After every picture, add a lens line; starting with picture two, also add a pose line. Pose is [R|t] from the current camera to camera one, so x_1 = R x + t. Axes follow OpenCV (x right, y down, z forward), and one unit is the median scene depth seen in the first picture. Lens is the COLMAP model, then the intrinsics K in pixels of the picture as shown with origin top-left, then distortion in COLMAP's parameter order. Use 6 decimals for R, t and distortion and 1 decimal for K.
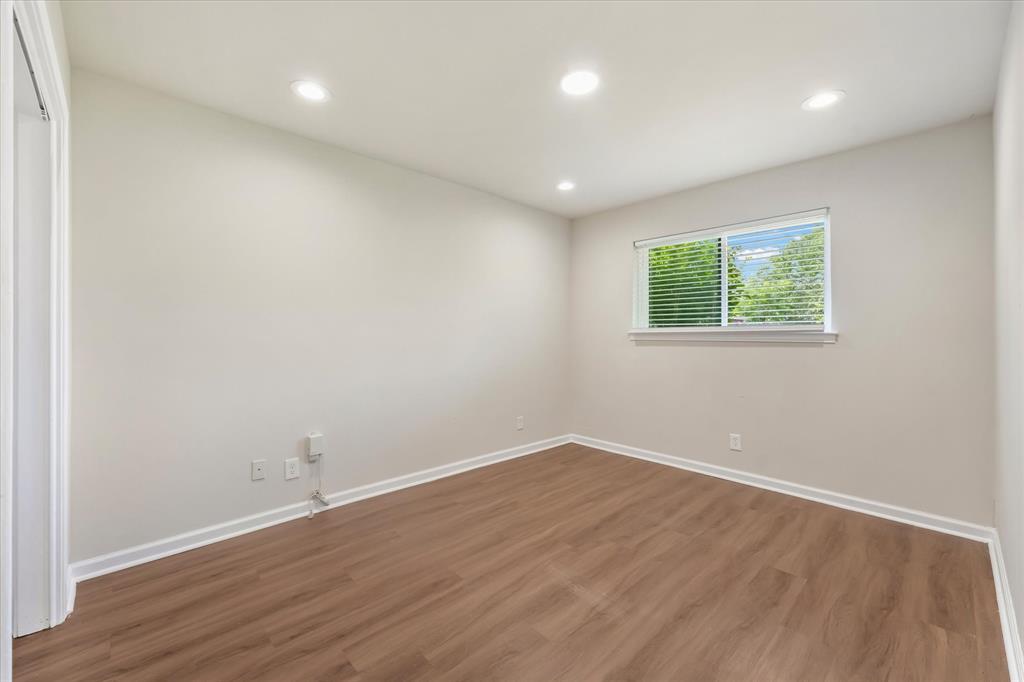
lens RADIAL K [[413.1, 0, 512.2], [0, 413.1, 335.0], [0, 0, 1]] dist [-0.002809, -0.000269]
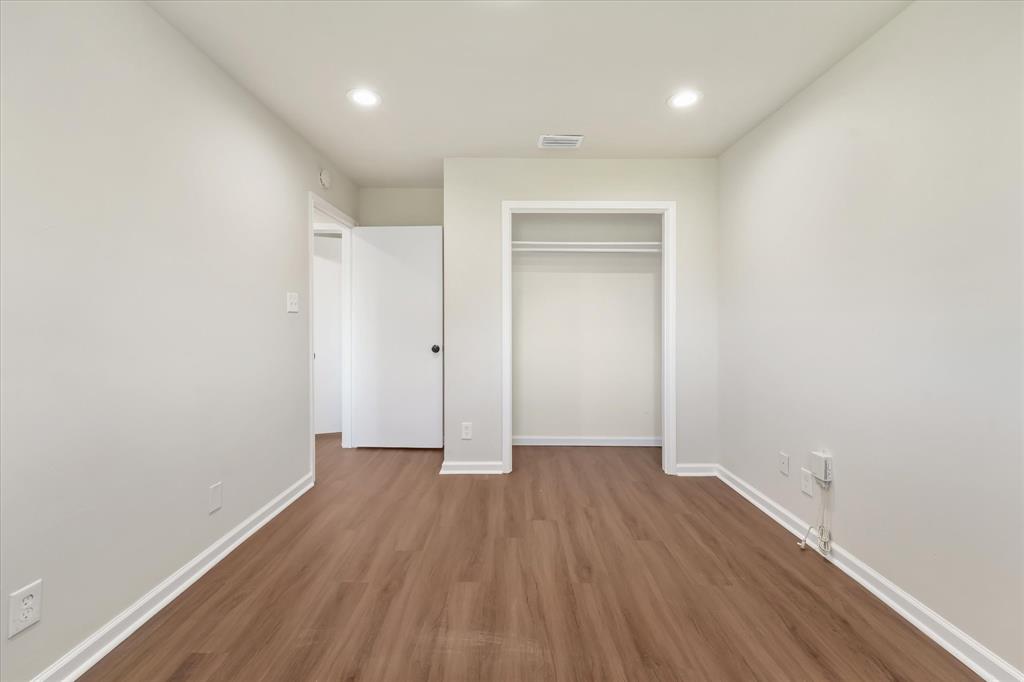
lens RADIAL K [[413.1, 0, 512.8], [0, 413.1, 335.4], [0, 0, 1]] dist [-0.002809, -0.000269]
pose [[-0.687717, 0.023549, -0.725597, 0.699054], [-0.005223, 0.999287, 0.037383, -0.008350], [0.725960, 0.029499, -0.687103, 1.614598]]
